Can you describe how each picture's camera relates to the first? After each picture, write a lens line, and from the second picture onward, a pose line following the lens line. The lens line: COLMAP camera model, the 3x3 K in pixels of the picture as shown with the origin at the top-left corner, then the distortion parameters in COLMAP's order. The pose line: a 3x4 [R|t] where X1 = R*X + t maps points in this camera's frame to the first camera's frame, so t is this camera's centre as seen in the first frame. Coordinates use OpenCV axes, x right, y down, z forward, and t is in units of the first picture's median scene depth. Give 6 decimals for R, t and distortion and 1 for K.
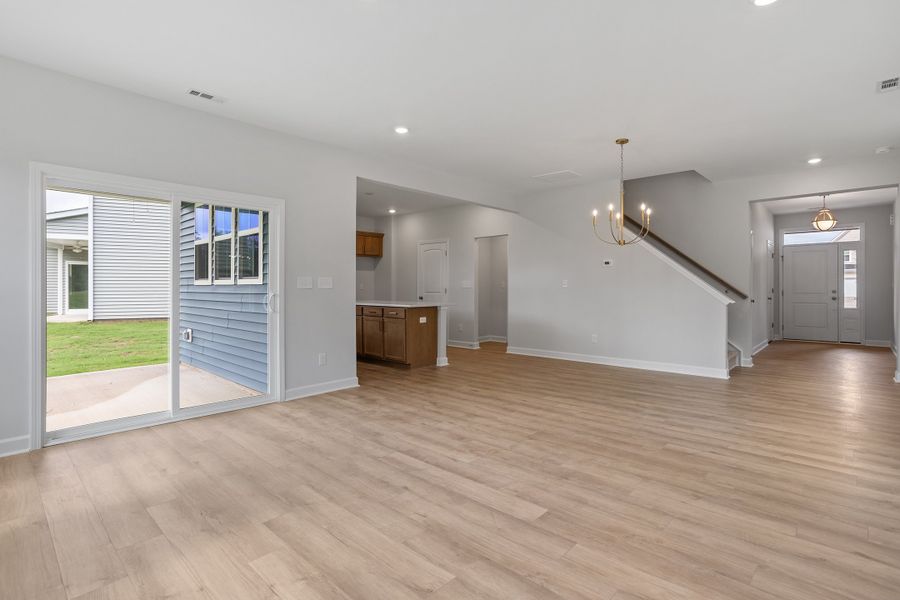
lens RADIAL K [[440.7, 0, 447.7], [0, 440.7, 290.9], [0, 0, 1]] dist [-0.052749, 0.030675]
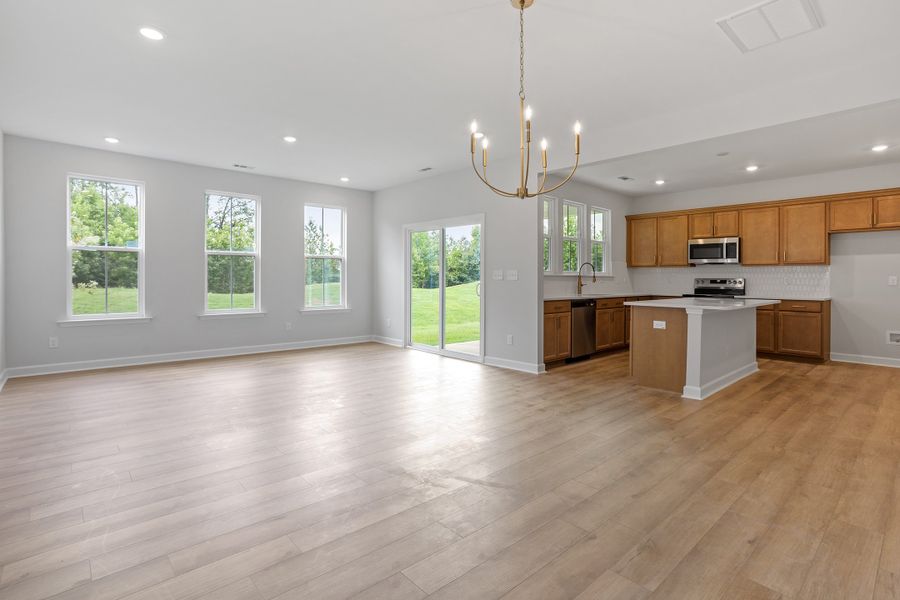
lens RADIAL K [[447.9, 0, 447.7], [0, 447.9, 275.0], [0, 0, 1]] dist [-0.053299, 0.033434]
pose [[-0.095389, -0.006047, -0.995422, 1.472946], [-0.014503, 0.999884, -0.004684, -0.015678], [0.995334, 0.013989, -0.095466, 1.514262]]
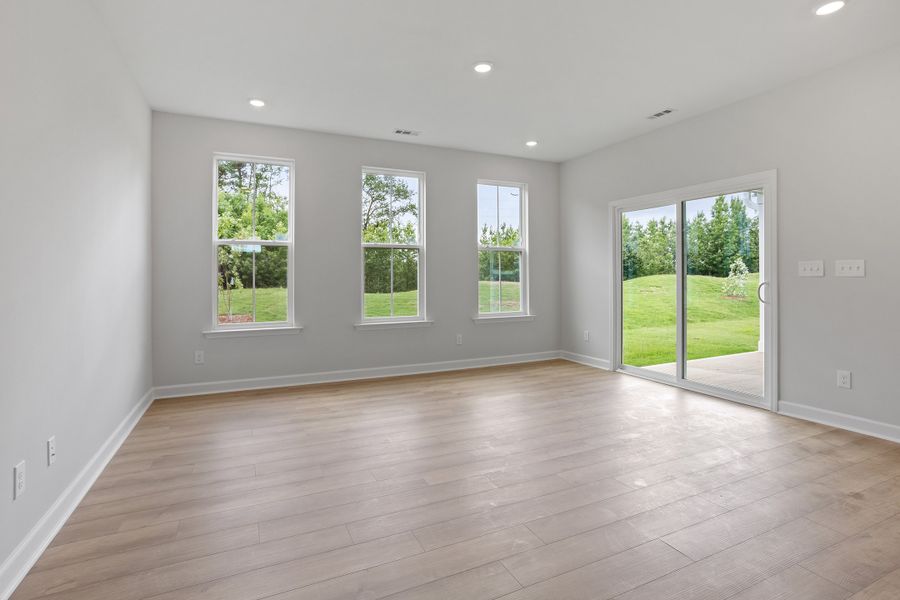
lens RADIAL K [[447.9, 0, 447.7], [0, 447.9, 275.0], [0, 0, 1]] dist [-0.053299, 0.033434]
pose [[-0.375342, 0.001114, -0.926886, 0.925140], [-0.004380, 0.999986, 0.002976, -0.010625], [0.926876, 0.005177, -0.375332, 1.091659]]
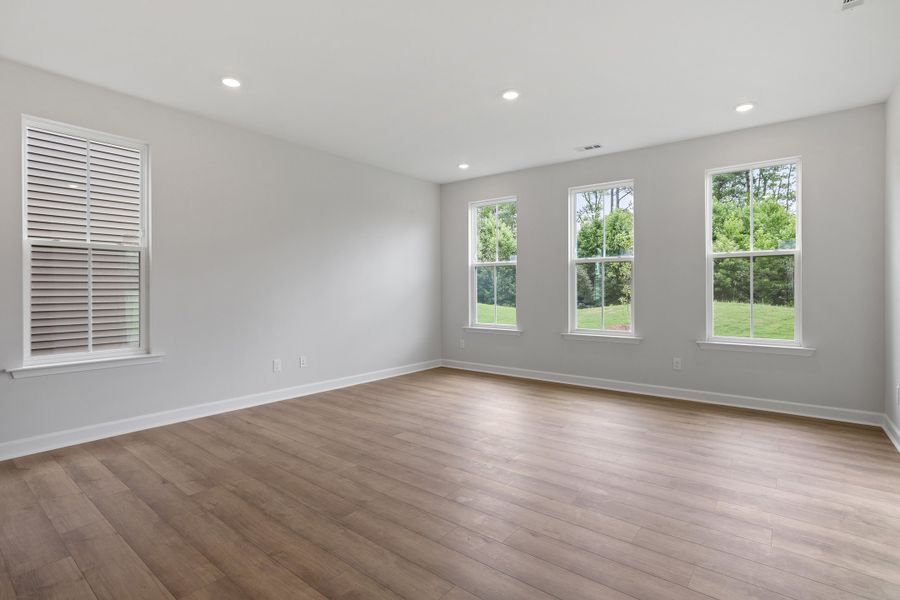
lens RADIAL K [[437.7, 0, 450.0], [0, 437.7, 300.0], [0, 0, 1]] dist [-0.053087, 0.031105]
pose [[-0.996818, 0.002200, -0.079685, 0.115392], [-0.000645, 0.999363, 0.035669, -0.021325], [0.079712, 0.035607, -0.996182, 1.907597]]
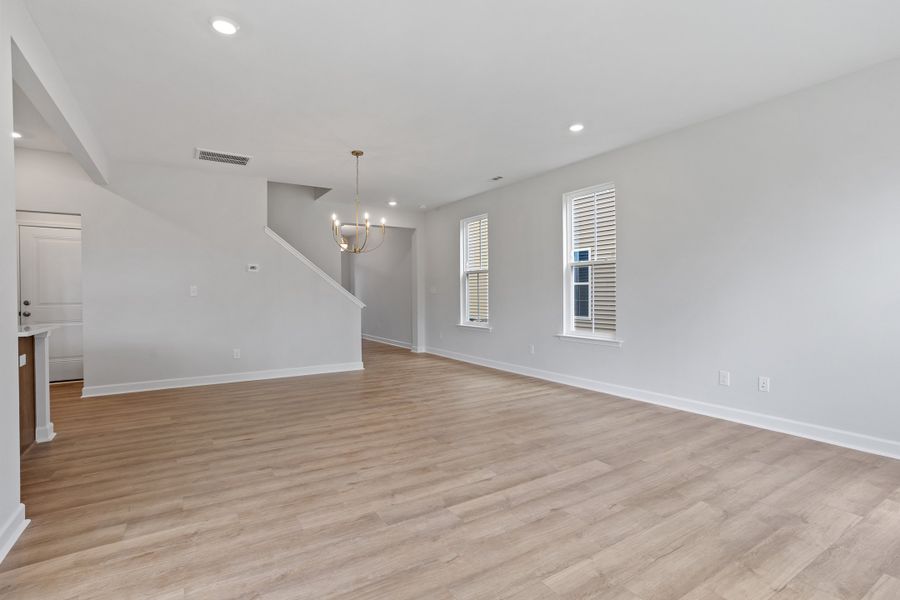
lens RADIAL K [[437.7, 0, 450.0], [0, 437.7, 300.0], [0, 0, 1]] dist [-0.053087, 0.031105]
pose [[0.252881, -0.015730, 0.967370, -0.864860], [0.016372, 0.999794, 0.011977, -0.003255], [-0.967359, 0.012809, 0.253086, 0.825490]]
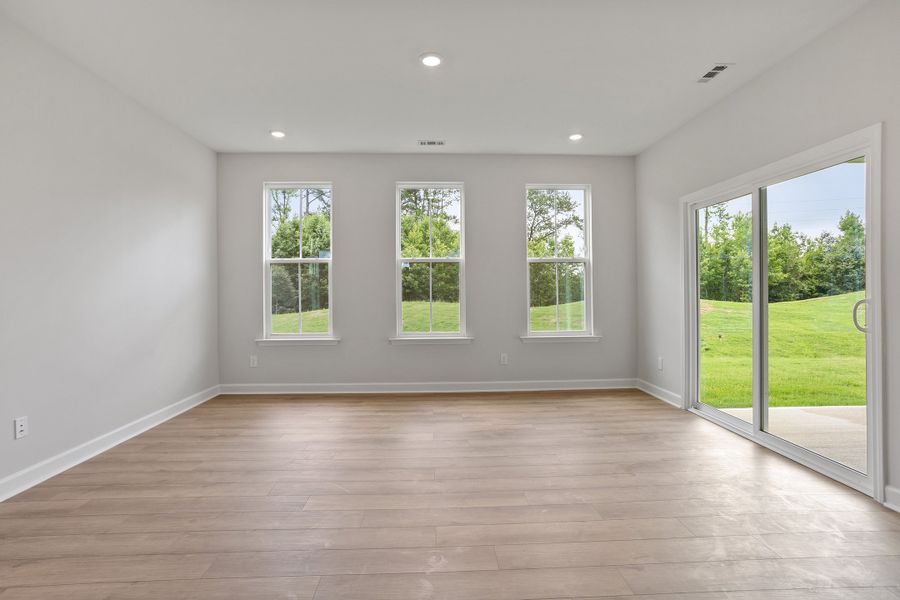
lens RADIAL K [[440.7, 0, 447.7], [0, 440.7, 290.9], [0, 0, 1]] dist [-0.052749, 0.030675]
pose [[-0.704919, 0.006106, -0.709262, 0.535998], [0.000380, 0.999966, 0.008231, -0.013847], [0.709288, 0.005533, -0.704897, 1.480402]]
